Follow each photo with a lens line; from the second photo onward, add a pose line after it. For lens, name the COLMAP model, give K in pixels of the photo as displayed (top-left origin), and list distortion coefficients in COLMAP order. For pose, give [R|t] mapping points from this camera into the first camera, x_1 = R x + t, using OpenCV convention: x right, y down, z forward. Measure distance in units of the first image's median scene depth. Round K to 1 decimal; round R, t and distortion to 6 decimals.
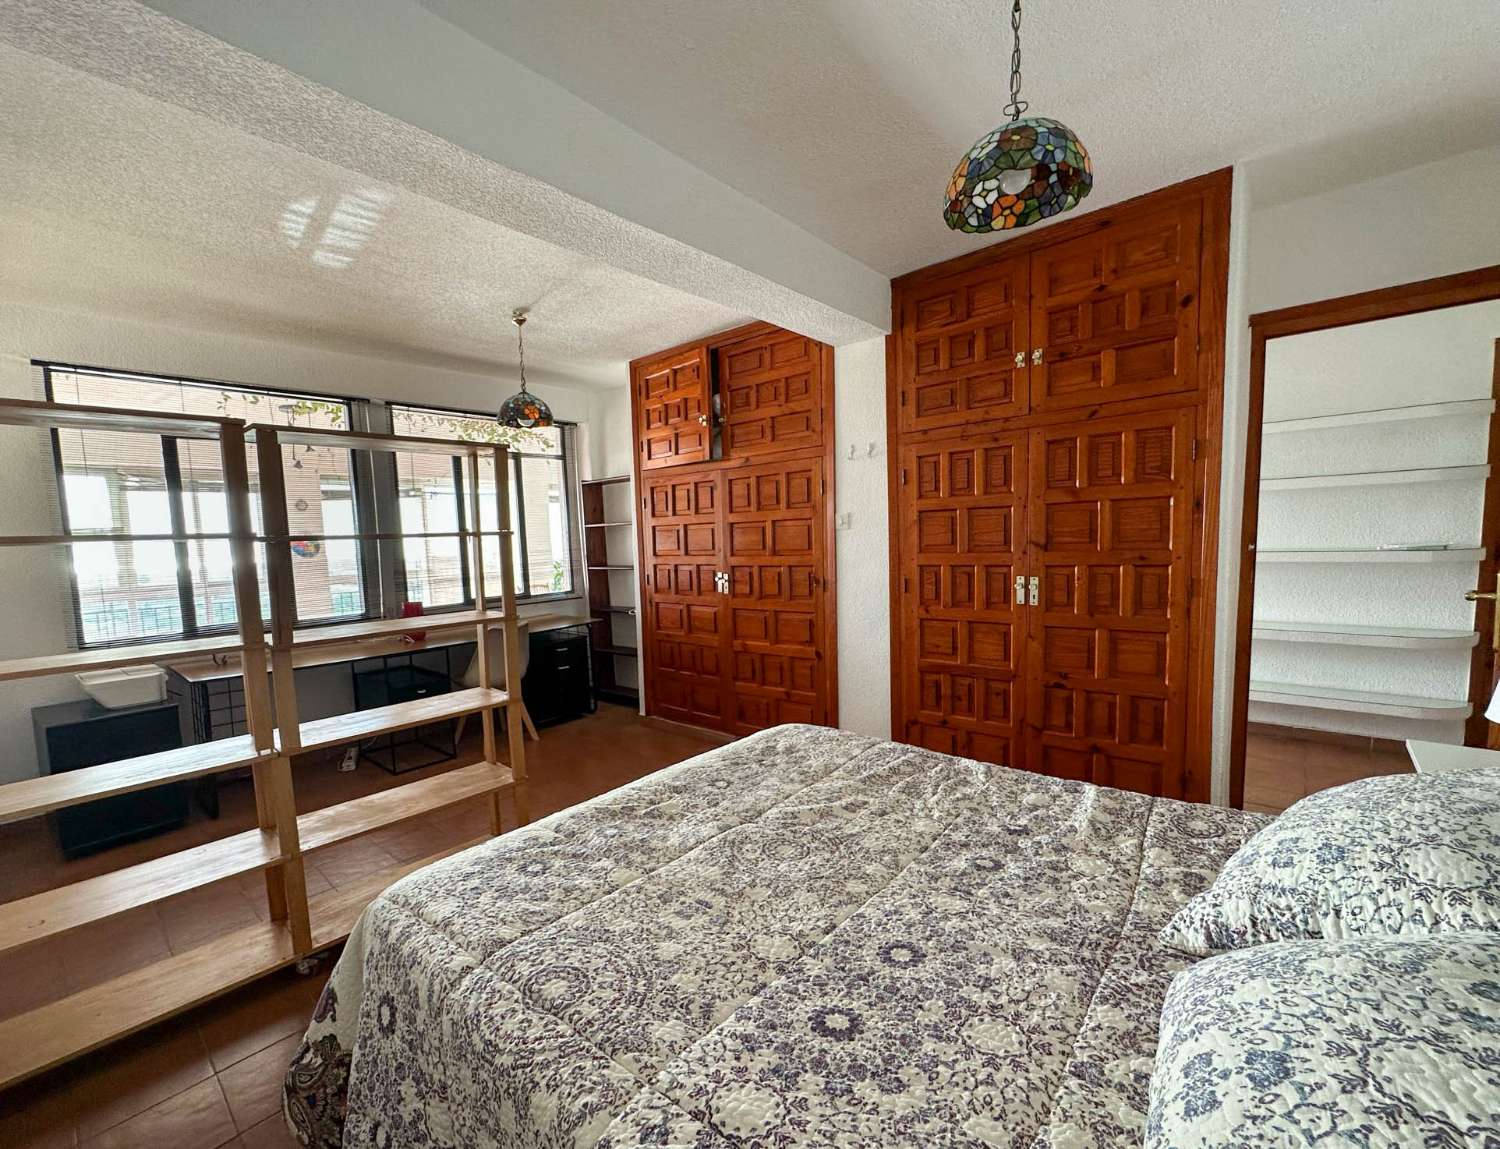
lens RADIAL K [[634.6, 0, 705.9], [0, 634.6, 595.1], [0, 0, 1]] dist [0.001876, 0.000261]
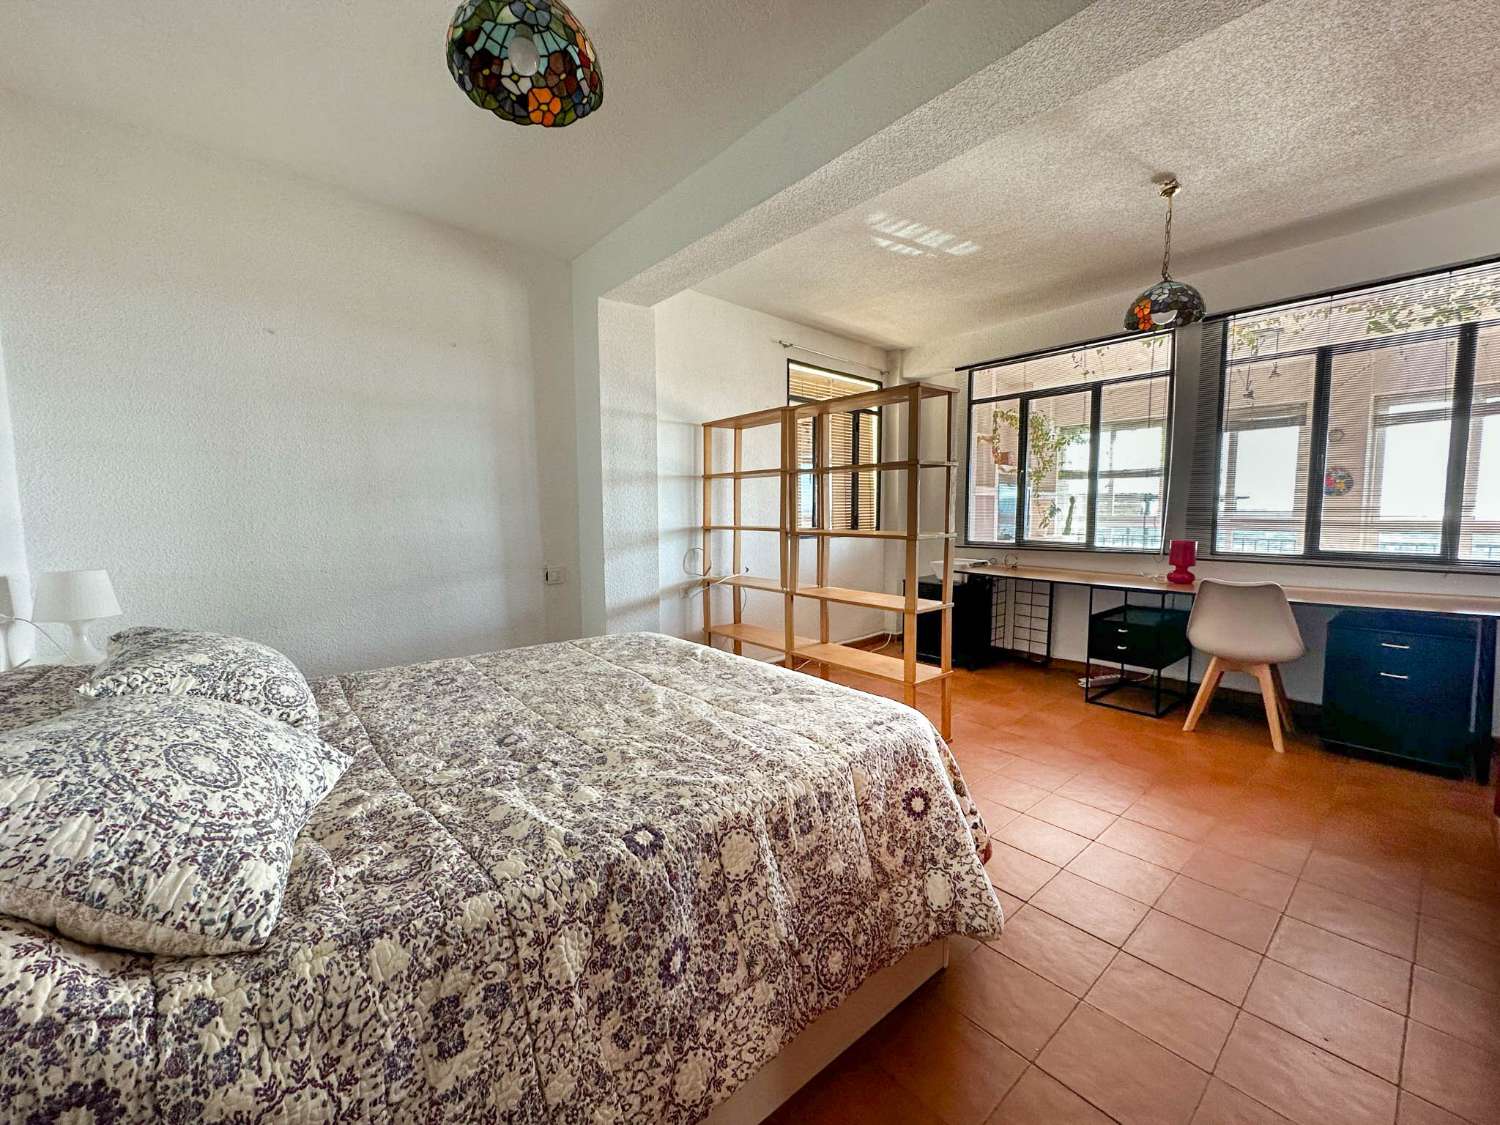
lens RADIAL K [[602.6, 0, 749.8], [0, 602.6, 561.2], [0, 0, 1]] dist [-0.007496, 0.000653]
pose [[-0.117889, 0.123157, -0.985360, 1.086531], [-0.081064, 0.987774, 0.133158, -0.057568], [0.989713, 0.095575, -0.106464, 1.158324]]
